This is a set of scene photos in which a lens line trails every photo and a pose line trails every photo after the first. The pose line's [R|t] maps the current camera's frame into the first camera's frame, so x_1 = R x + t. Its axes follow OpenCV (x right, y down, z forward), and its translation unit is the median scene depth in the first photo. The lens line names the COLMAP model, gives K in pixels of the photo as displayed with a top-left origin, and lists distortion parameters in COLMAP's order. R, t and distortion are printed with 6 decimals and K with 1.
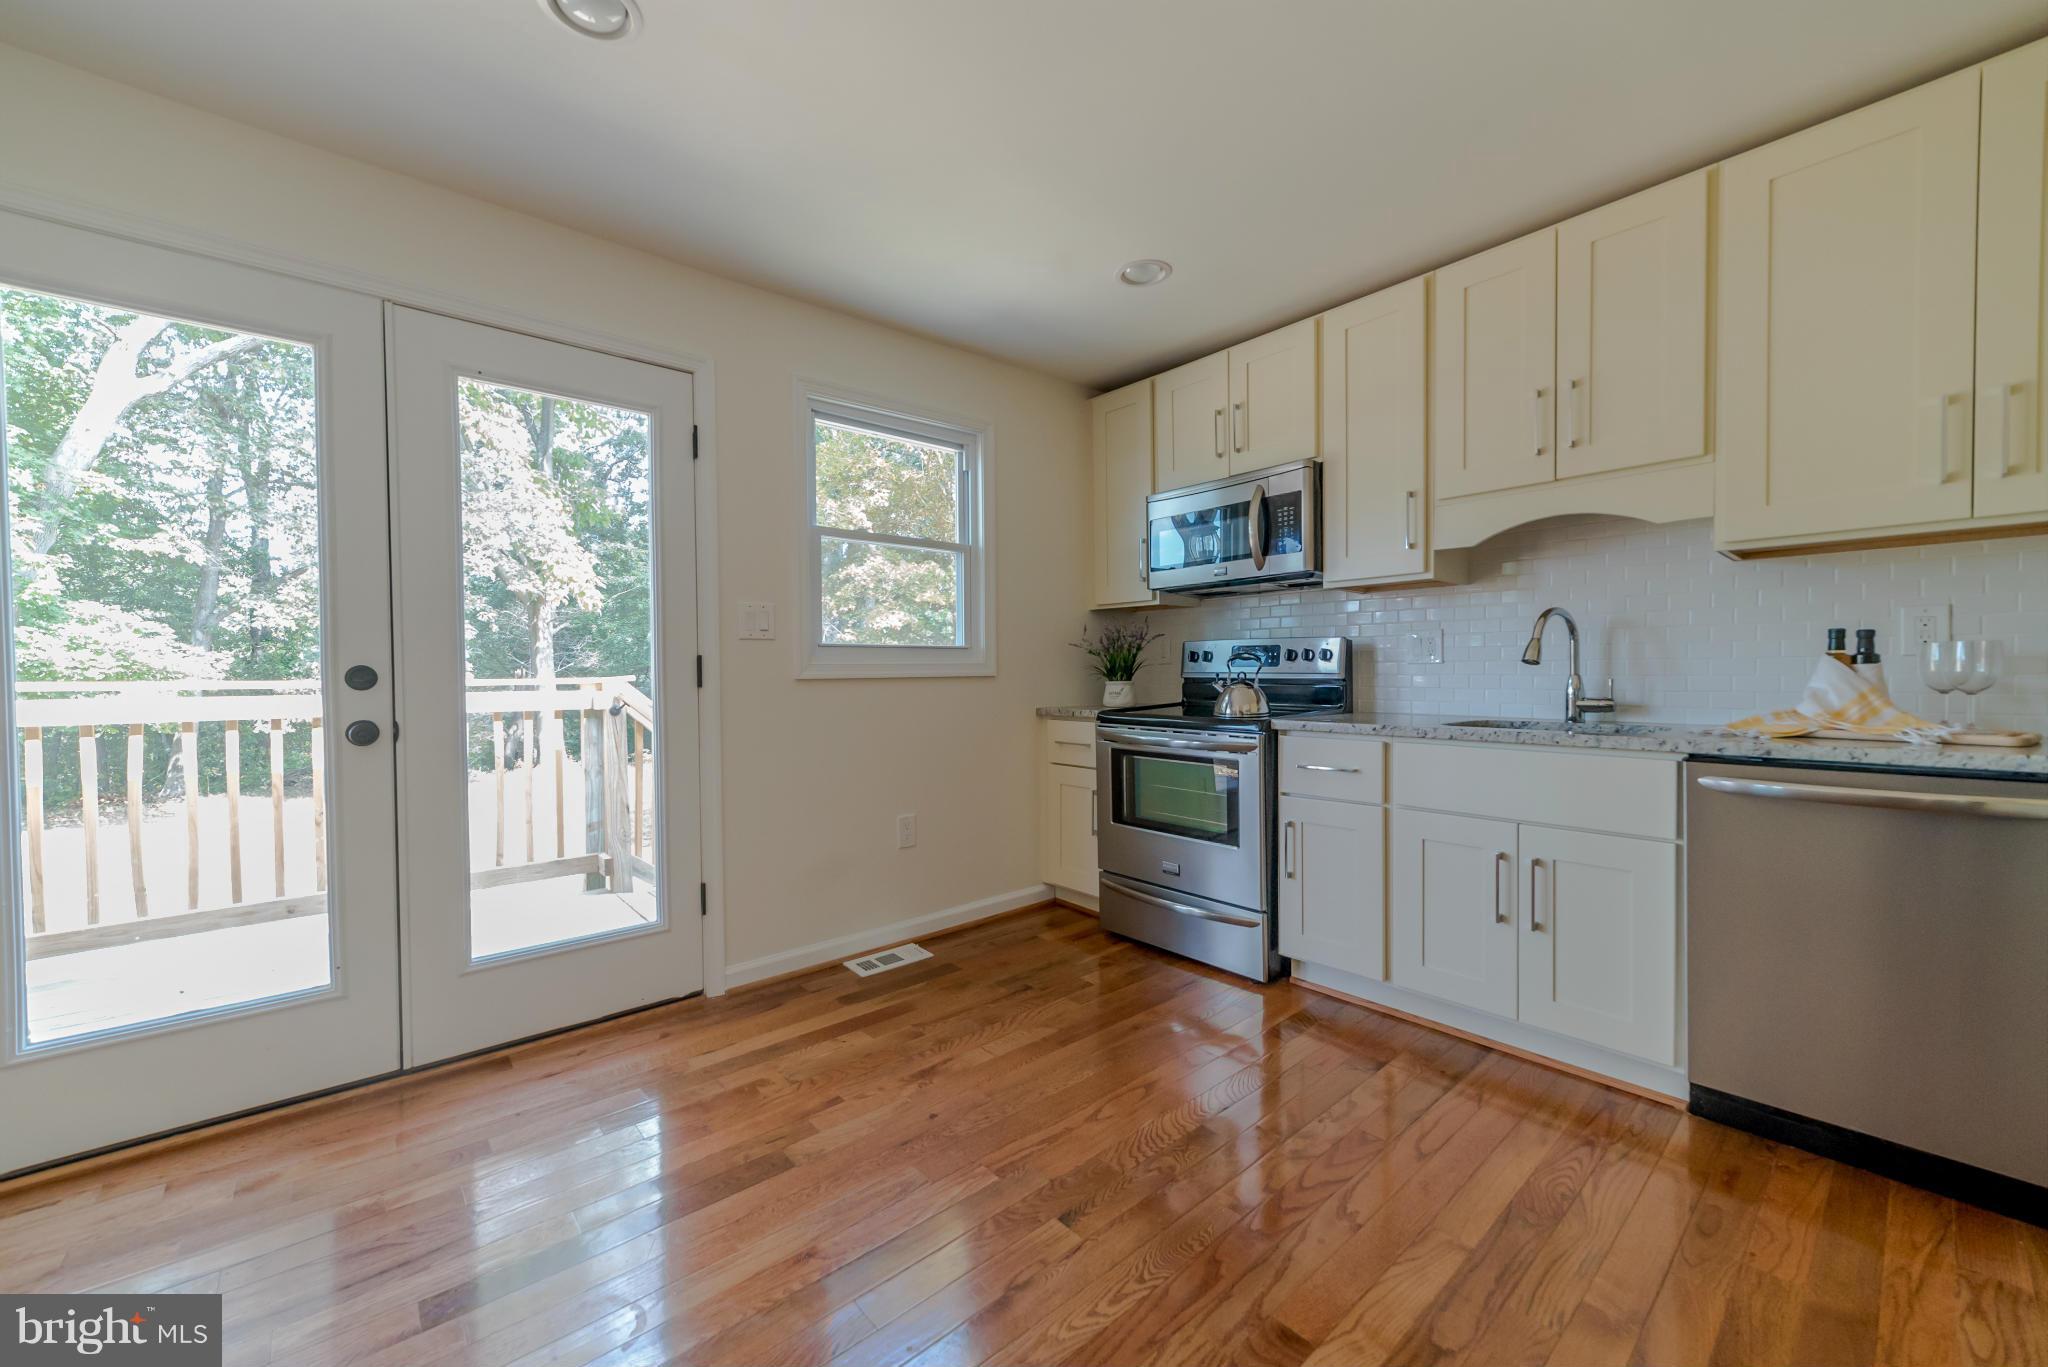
lens RADIAL K [[793.8, 0, 1028.3], [0, 793.8, 679.4], [0, 0, 1]] dist [0.000861, 0.006912]
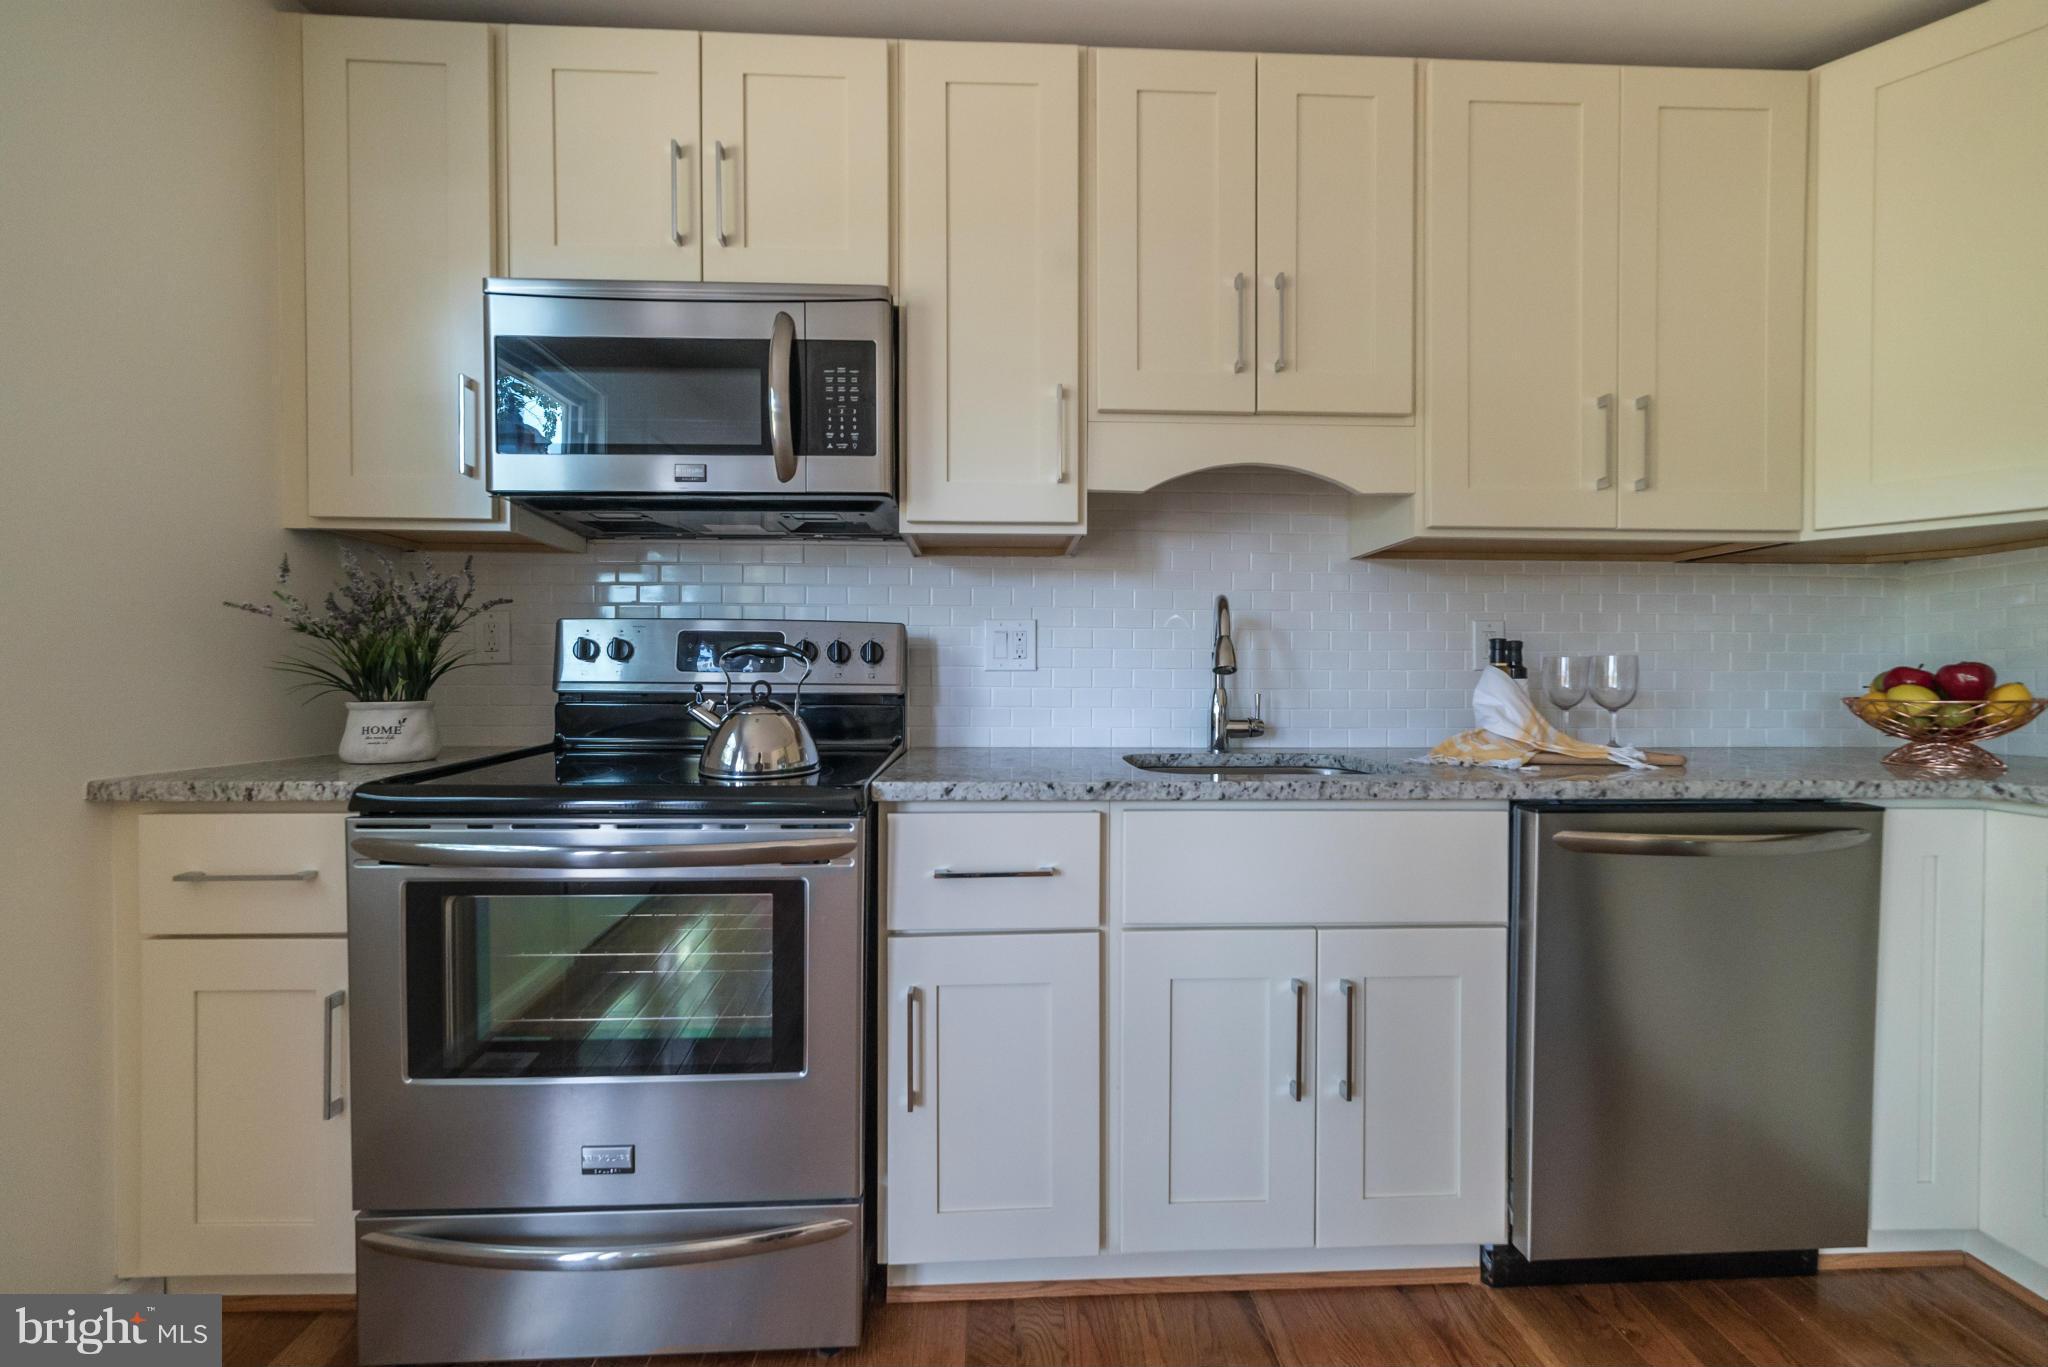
lens RADIAL K [[788.1, 0, 1028.5], [0, 788.1, 683.5], [0, 0, 1]] dist [0.002811, -0.000511]
pose [[0.621292, 0.003081, 0.783573, -0.006493], [0.000924, 0.999989, -0.004665, -0.006468], [-0.783578, 0.003622, 0.621282, 0.620413]]
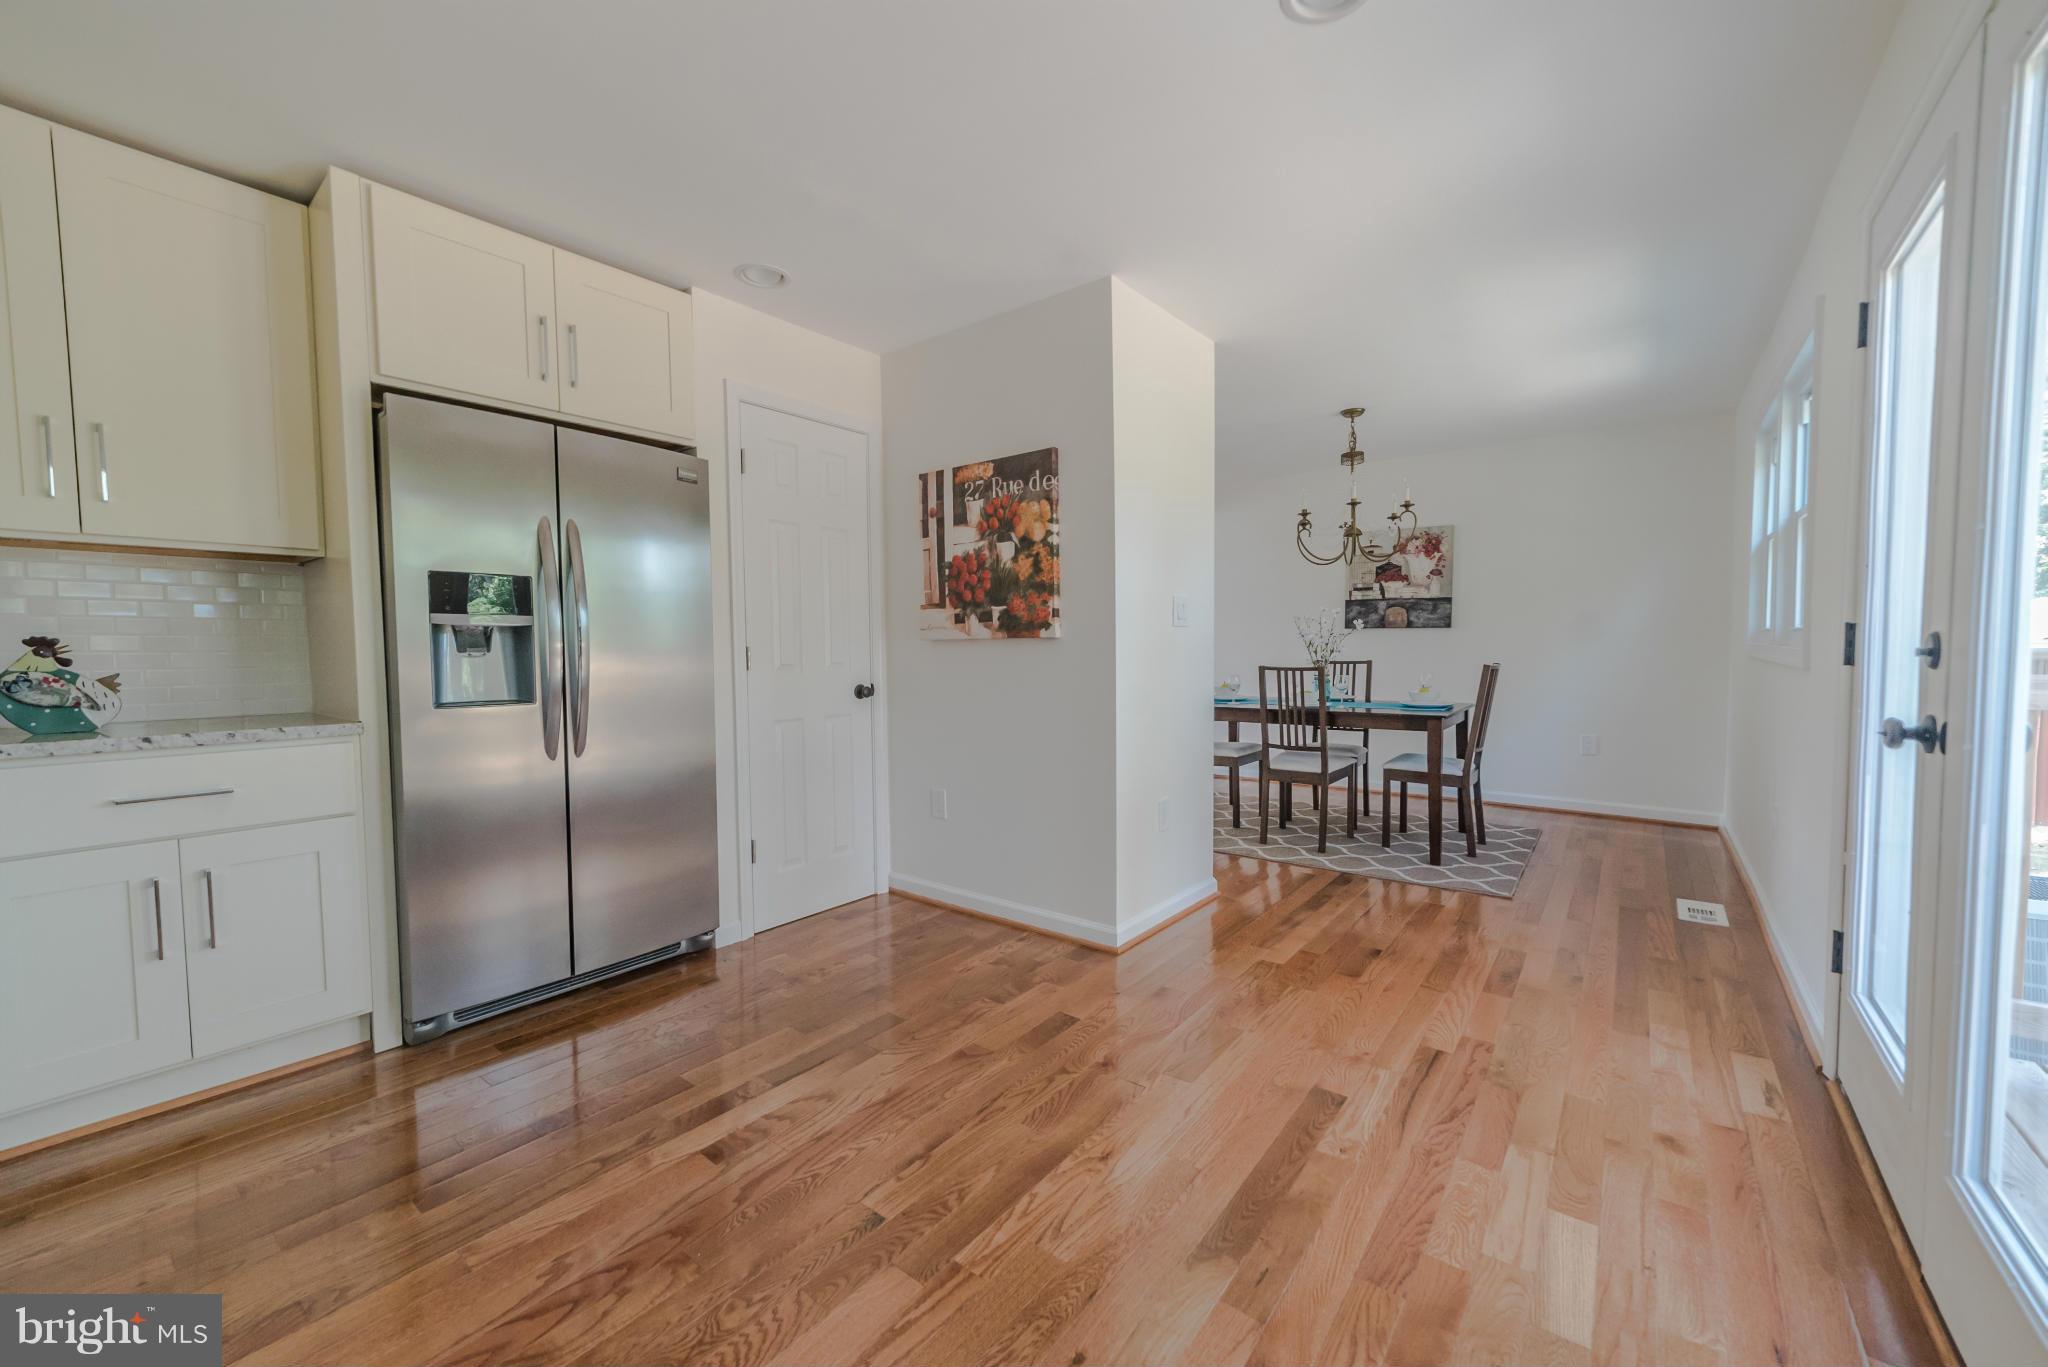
lens RADIAL K [[788.1, 0, 1028.5], [0, 788.1, 683.5], [0, 0, 1]] dist [0.002811, -0.000511]
pose [[-0.981761, 0.024160, -0.188579, 0.017590], [0.014097, 0.998413, 0.054523, -0.015566], [0.189597, 0.050870, -0.980543, 1.128599]]
